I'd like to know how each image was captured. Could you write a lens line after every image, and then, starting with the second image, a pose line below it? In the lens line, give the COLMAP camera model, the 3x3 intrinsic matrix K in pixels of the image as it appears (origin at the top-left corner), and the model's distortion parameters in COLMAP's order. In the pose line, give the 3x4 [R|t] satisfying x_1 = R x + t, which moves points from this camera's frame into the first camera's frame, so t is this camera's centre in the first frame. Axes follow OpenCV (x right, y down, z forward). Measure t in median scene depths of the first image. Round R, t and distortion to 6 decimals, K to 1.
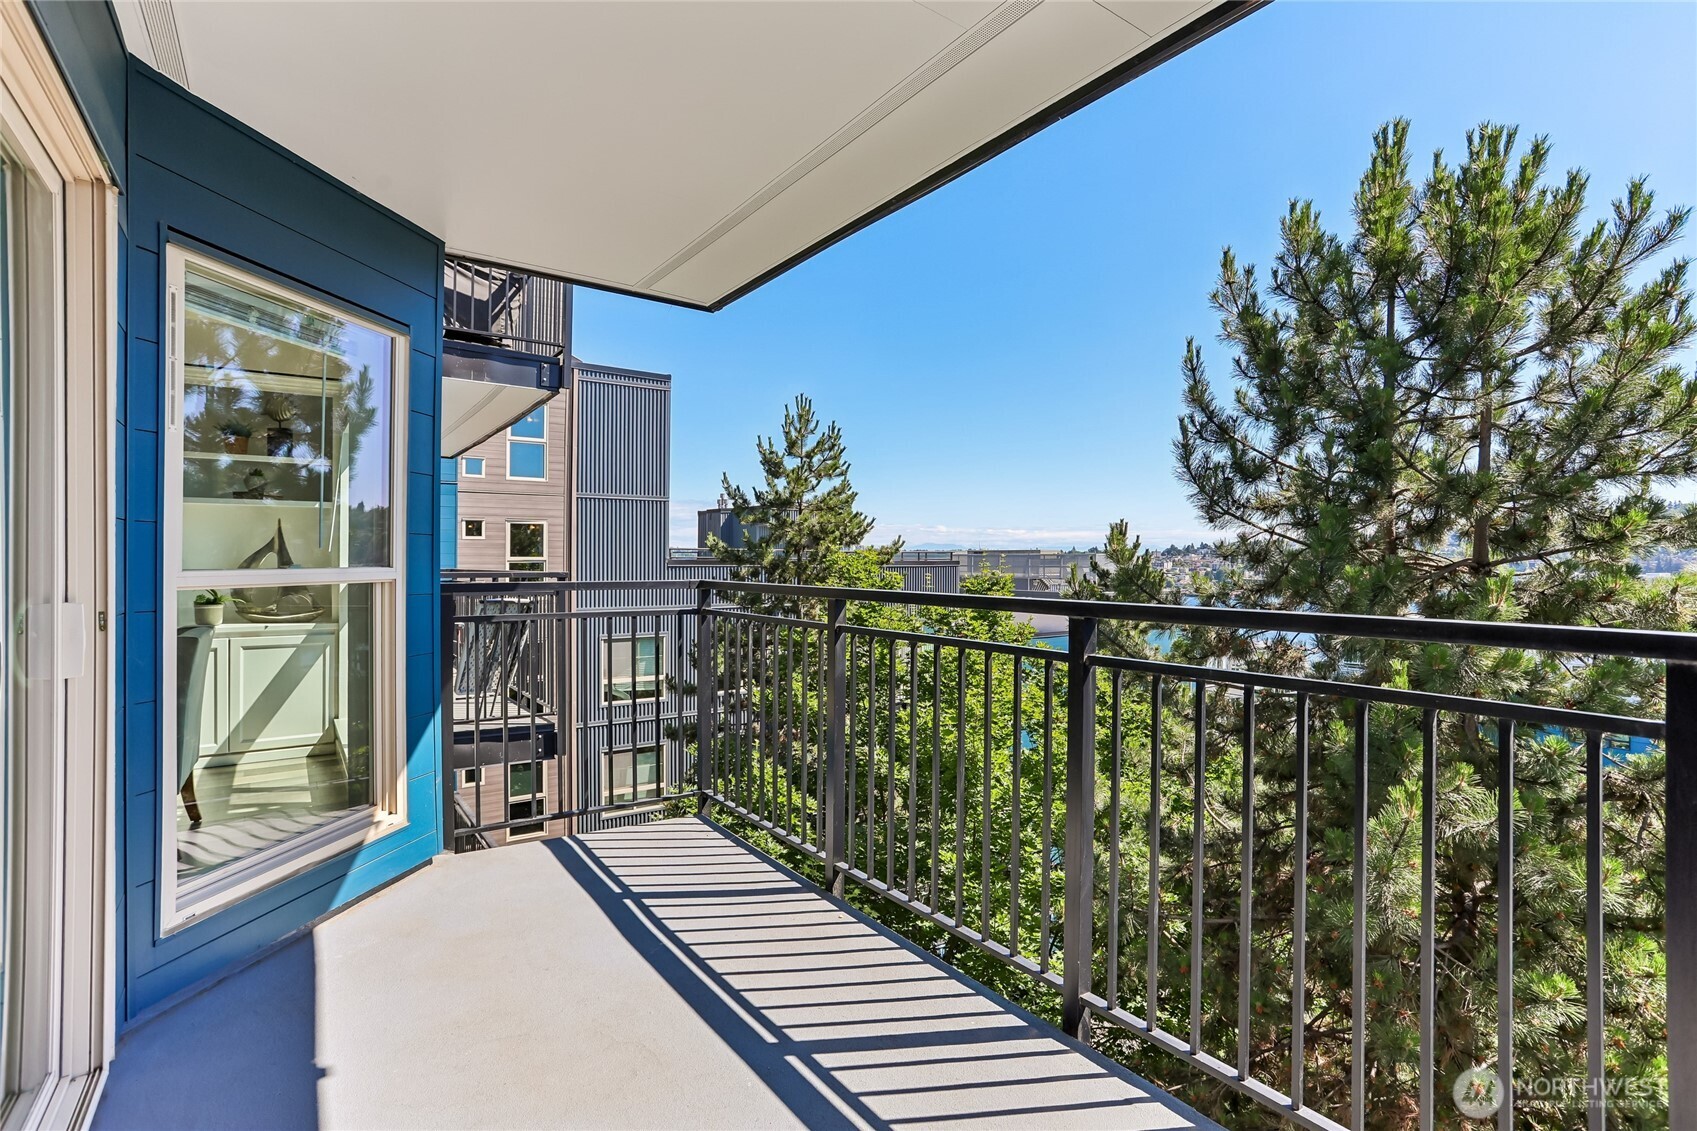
lens RADIAL K [[825.2, 0, 844.1], [0, 825.2, 559.2], [0, 0, 1]] dist [-0.045386, 0.009939]
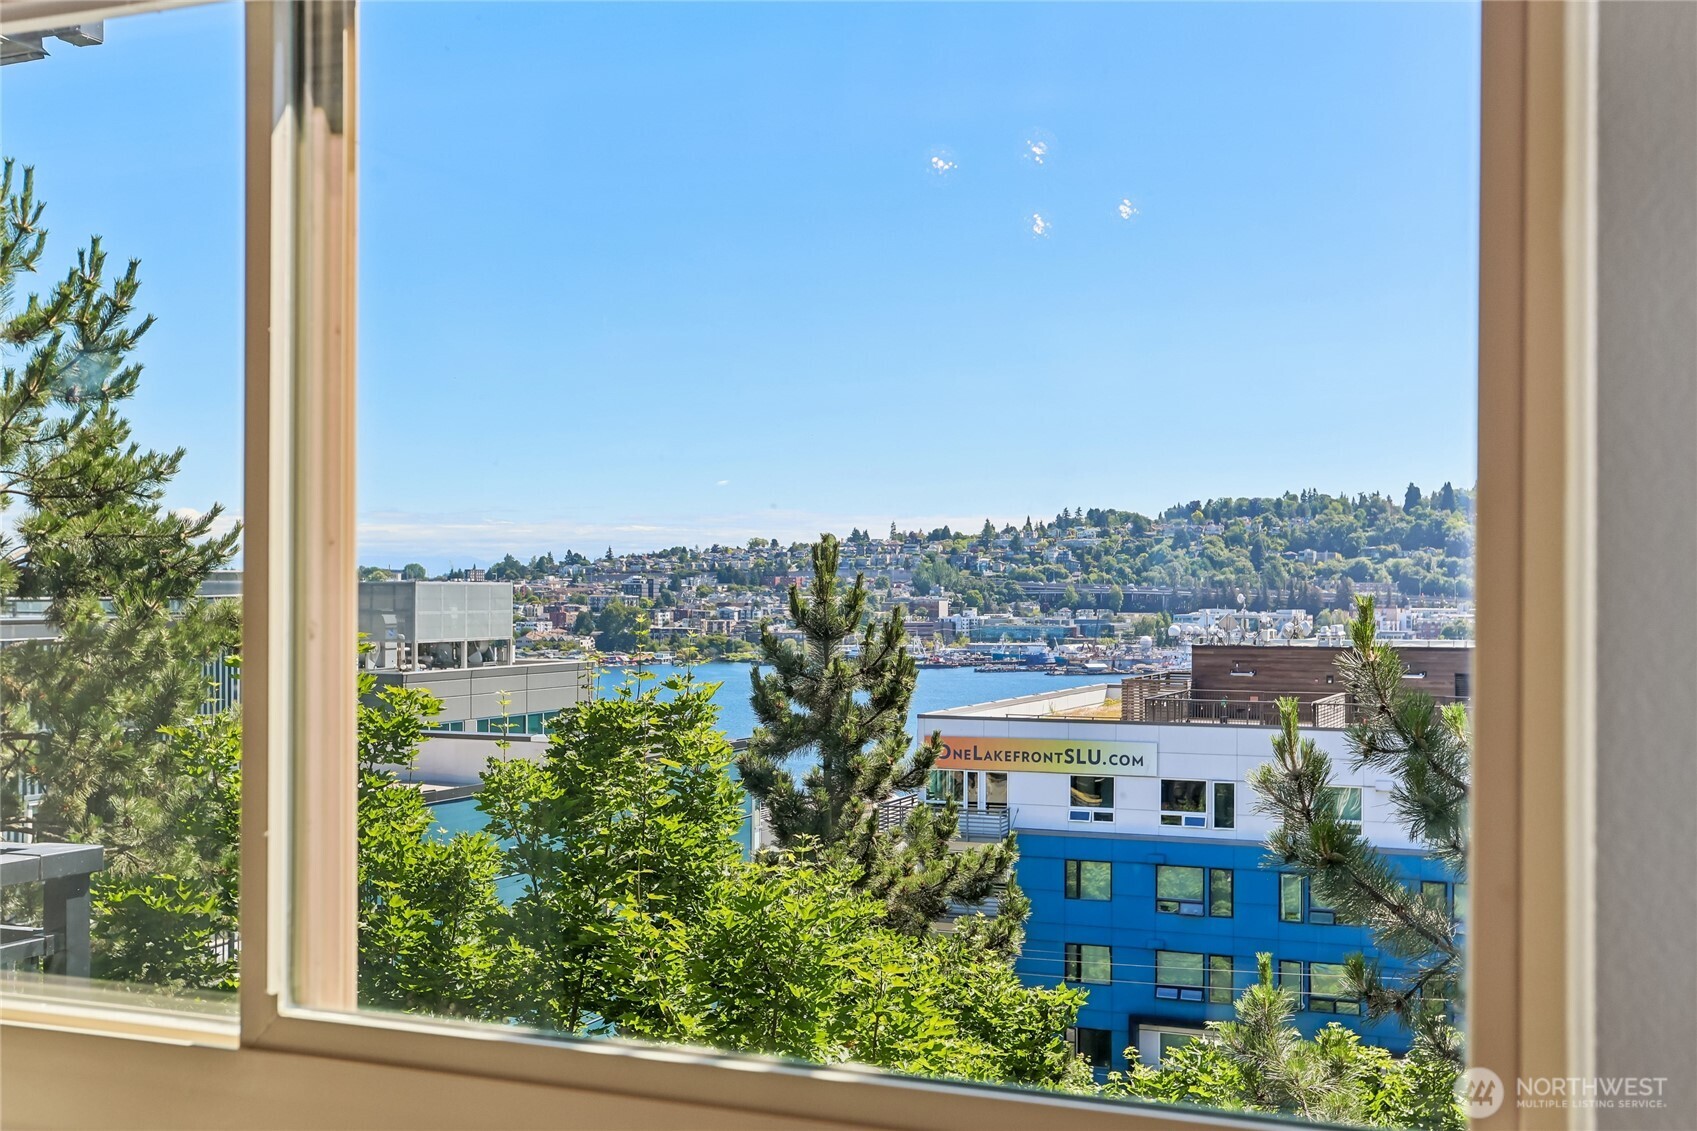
lens RADIAL K [[1878.9, 0, 854.0], [0, 1878.9, 588.0], [0, 0, 1]] dist [0.006474, 0.039257]
pose [[0.843924, -0.001659, 0.536460, -0.429791], [0.001244, 0.999999, 0.001135, -0.056451], [-0.536461, -0.000290, 0.843925, 0.433004]]
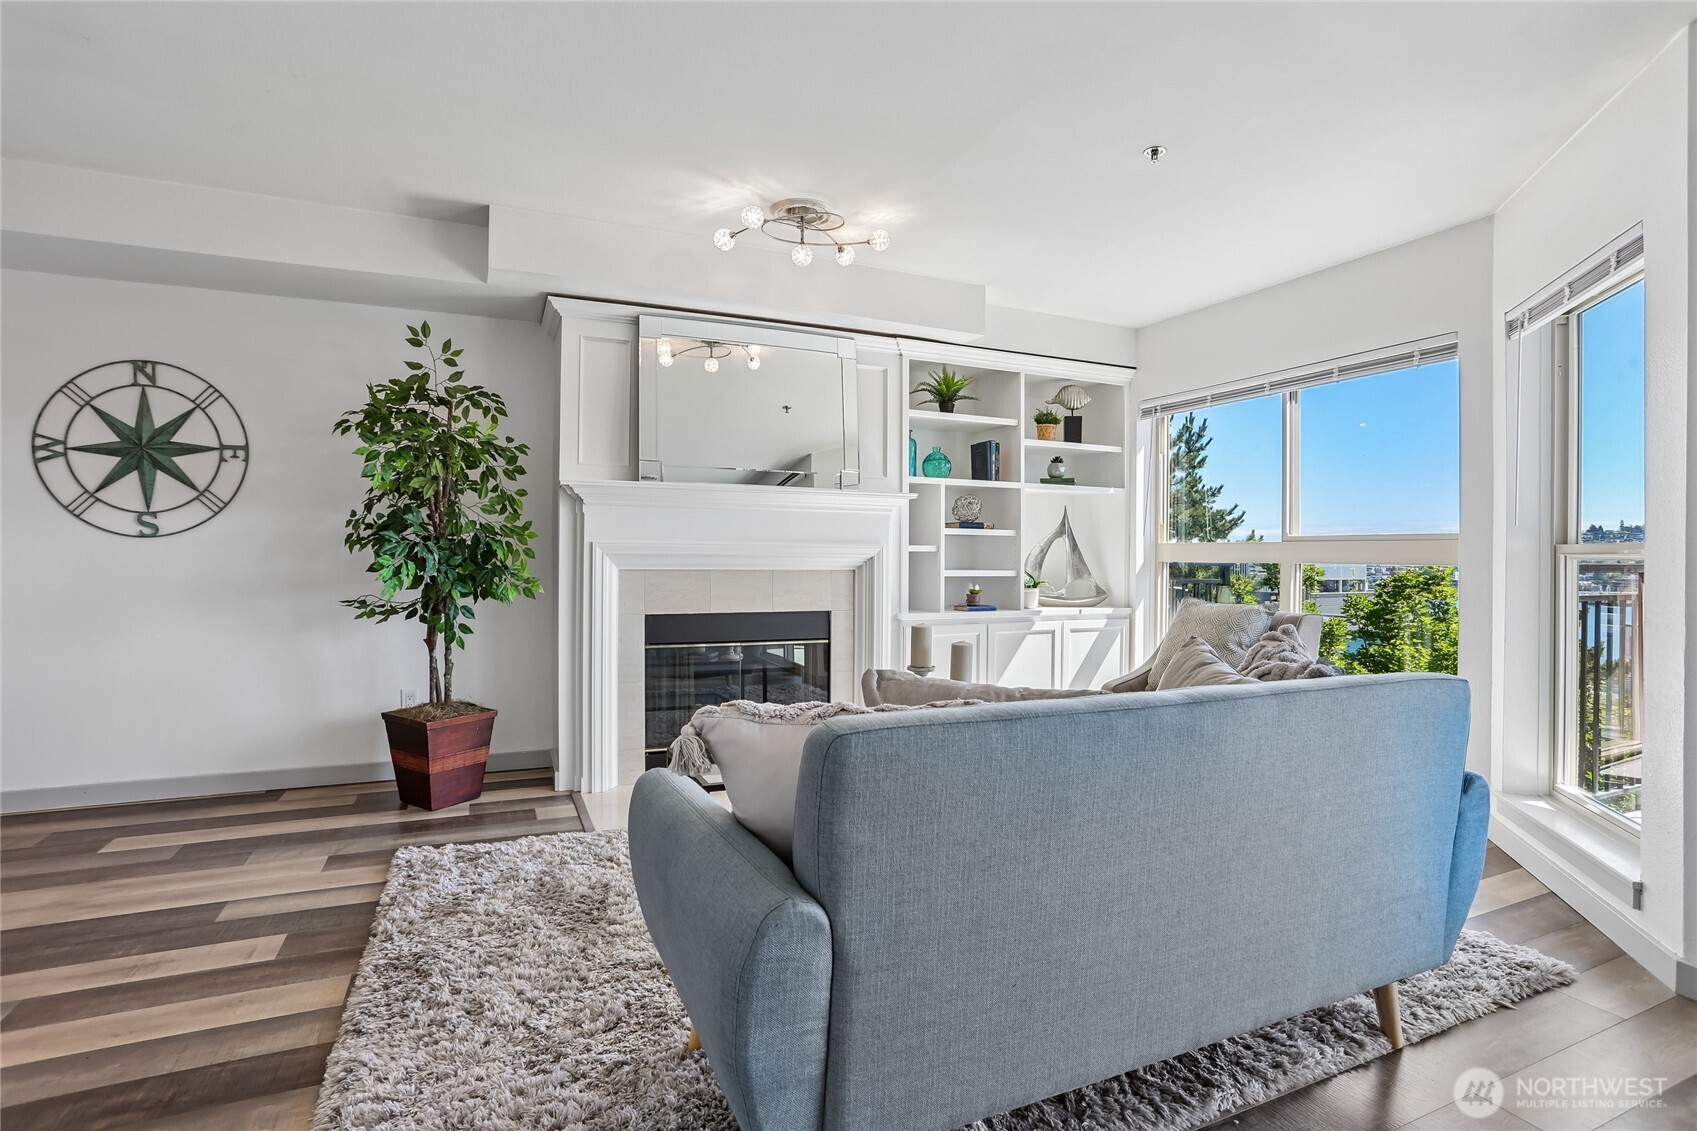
lens RADIAL K [[830.8, 0, 848.5], [0, 830.8, 556.1], [0, 0, 1]] dist [-0.064313, 0.027662]
pose [[0.983303, 0.001698, -0.181969, -0.601956], [-0.001976, 0.999997, -0.001348, 0.012493], [0.181966, 0.001685, 0.983303, -0.065031]]
